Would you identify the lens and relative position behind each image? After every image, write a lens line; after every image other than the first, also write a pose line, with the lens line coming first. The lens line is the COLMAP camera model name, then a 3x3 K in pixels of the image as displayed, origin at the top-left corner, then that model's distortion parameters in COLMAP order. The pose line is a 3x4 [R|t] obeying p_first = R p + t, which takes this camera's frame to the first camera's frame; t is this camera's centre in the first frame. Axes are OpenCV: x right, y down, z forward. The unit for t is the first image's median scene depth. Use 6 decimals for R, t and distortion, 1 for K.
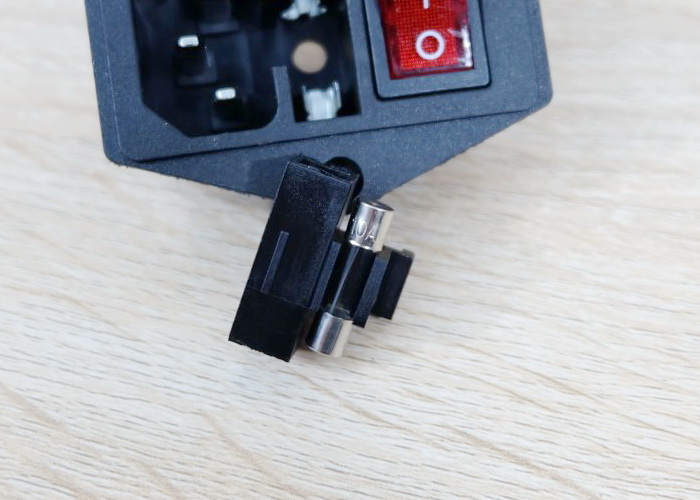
lens RADIAL K [[1059.9, 0, 390.3], [0, 1059.9, 236.5], [0, 0, 1]] dist [-0.050772, -0.000713]
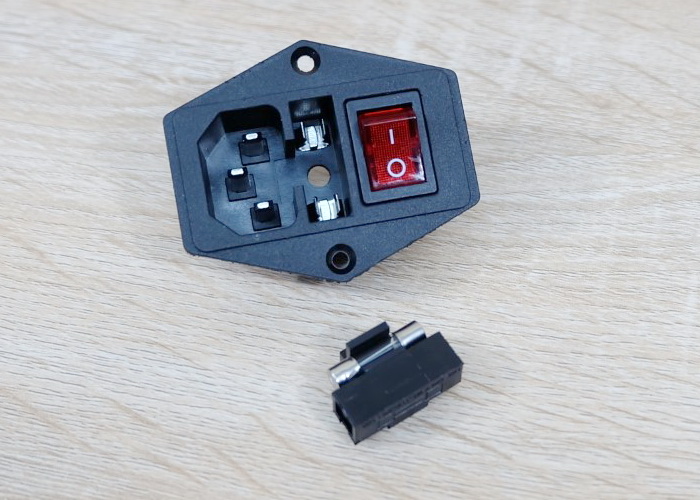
lens RADIAL K [[1059.9, 0, 390.3], [0, 1059.9, 236.5], [0, 0, 1]] dist [-0.050772, -0.000713]
pose [[0.999307, -0.028425, -0.024026, 0.062461], [0.026244, 0.995893, -0.086649, 0.050449], [0.026391, 0.085958, 0.995949, -0.515165]]
